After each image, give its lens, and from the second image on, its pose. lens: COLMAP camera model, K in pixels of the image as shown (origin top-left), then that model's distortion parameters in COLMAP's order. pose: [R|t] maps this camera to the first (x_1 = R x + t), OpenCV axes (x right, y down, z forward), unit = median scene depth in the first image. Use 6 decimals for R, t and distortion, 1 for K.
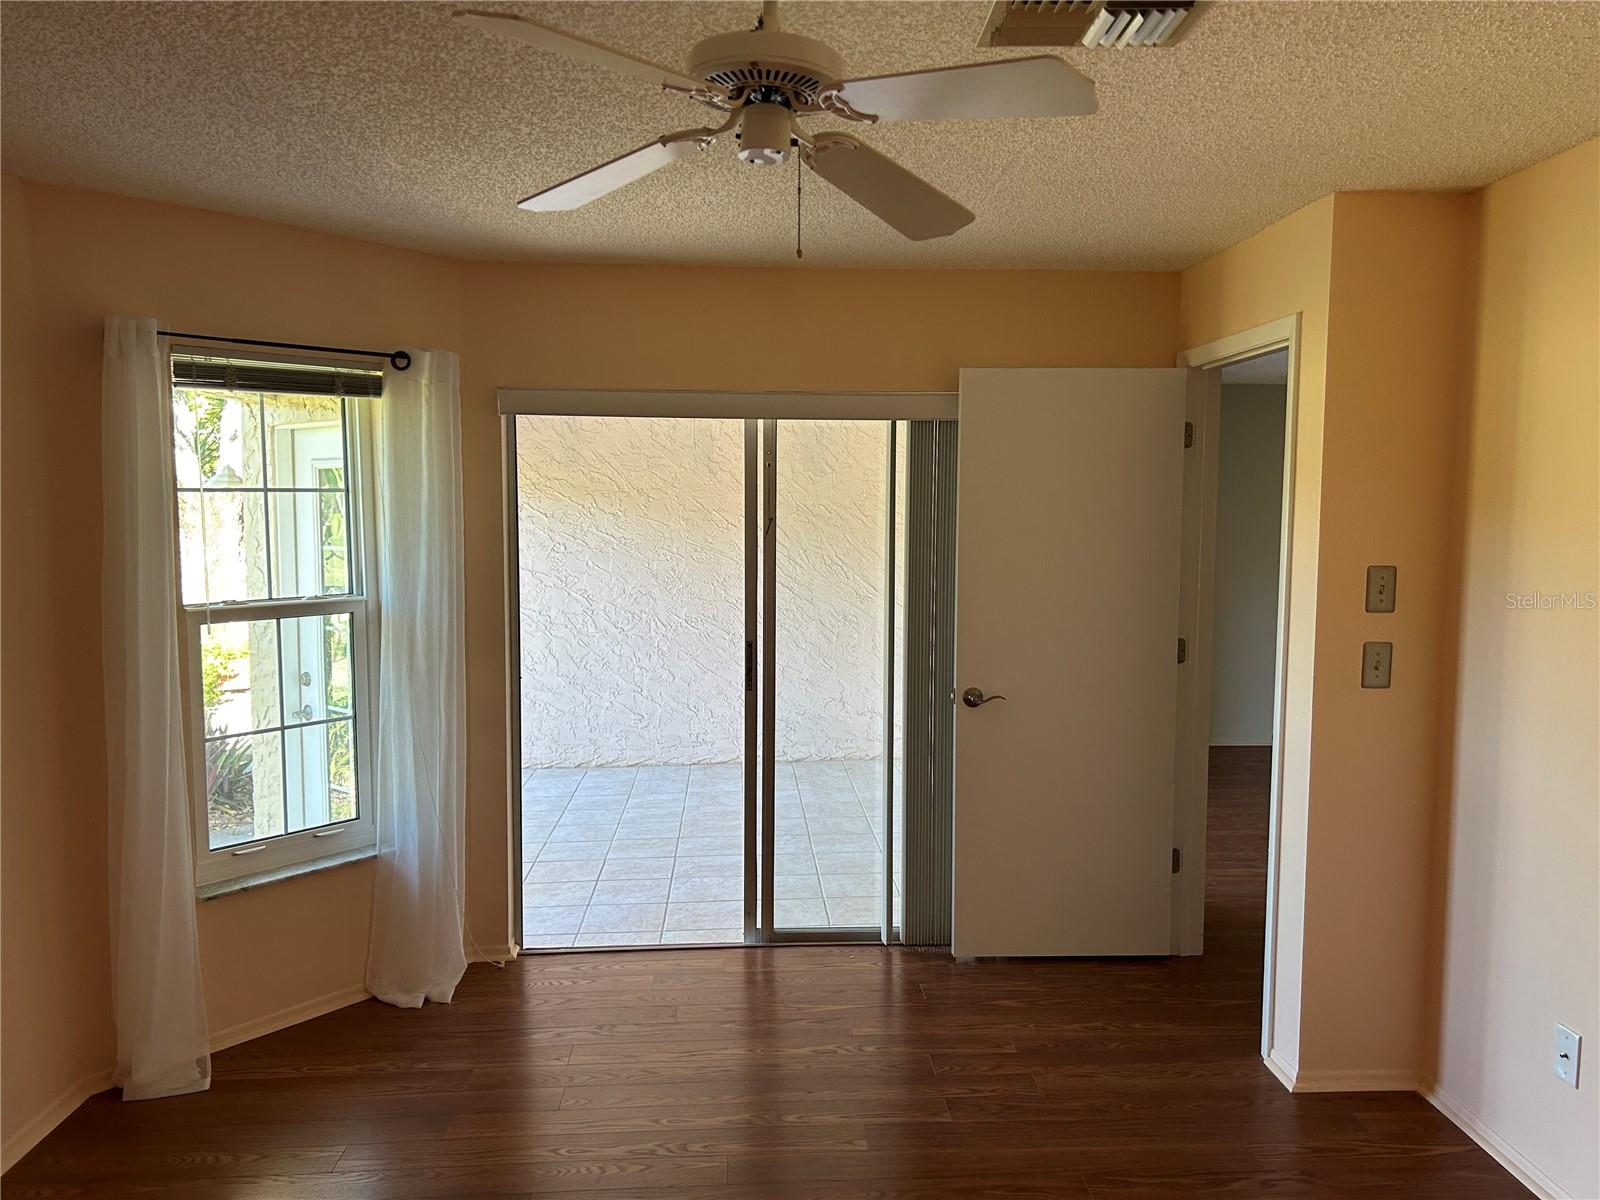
lens RADIAL K [[1200.0, 0, 801.7], [0, 1200.0, 599.2], [0, 0, 1]] dist [0.055045, -0.058231]
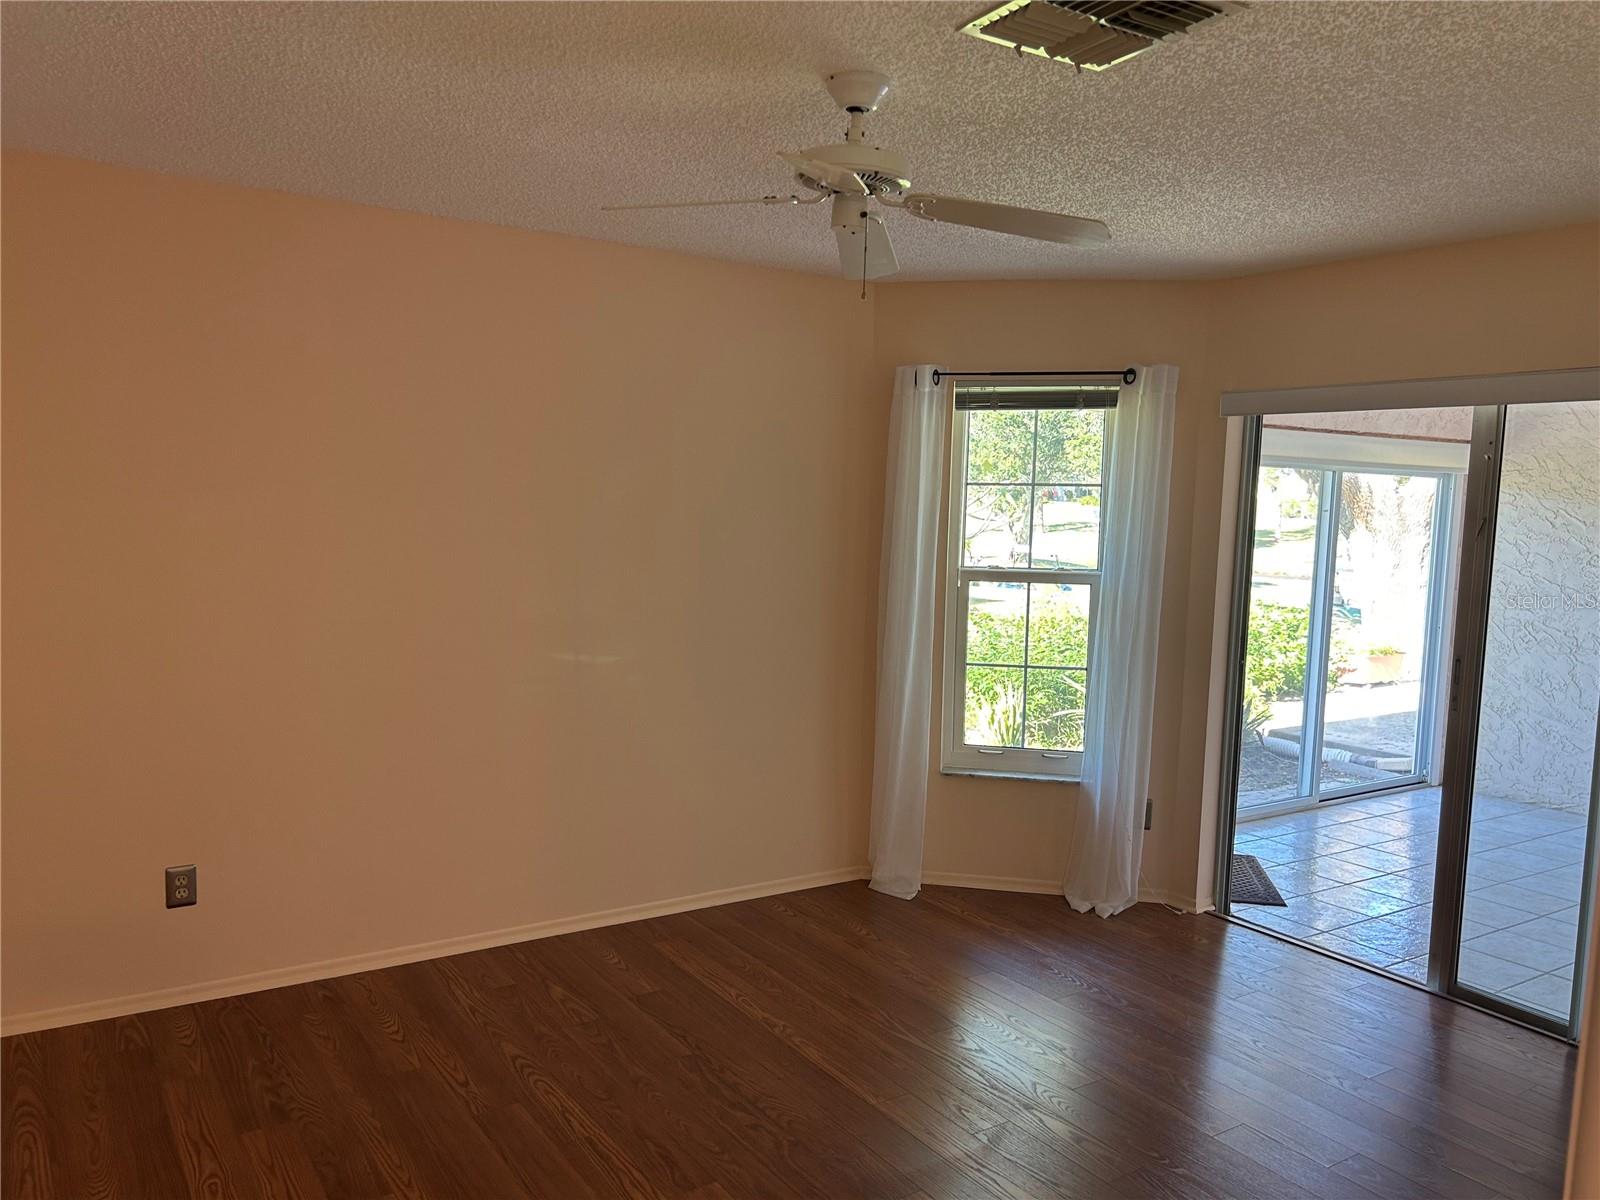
lens RADIAL K [[1200.0, 0, 796.3], [0, 1200.0, 602.8], [0, 0, 1]] dist [0.055045, -0.058231]
pose [[0.493702, 0.087337, -0.865234, 0.554863], [-0.092762, 0.994557, 0.047460, -0.001262], [0.864669, 0.056830, 0.499116, 0.134199]]
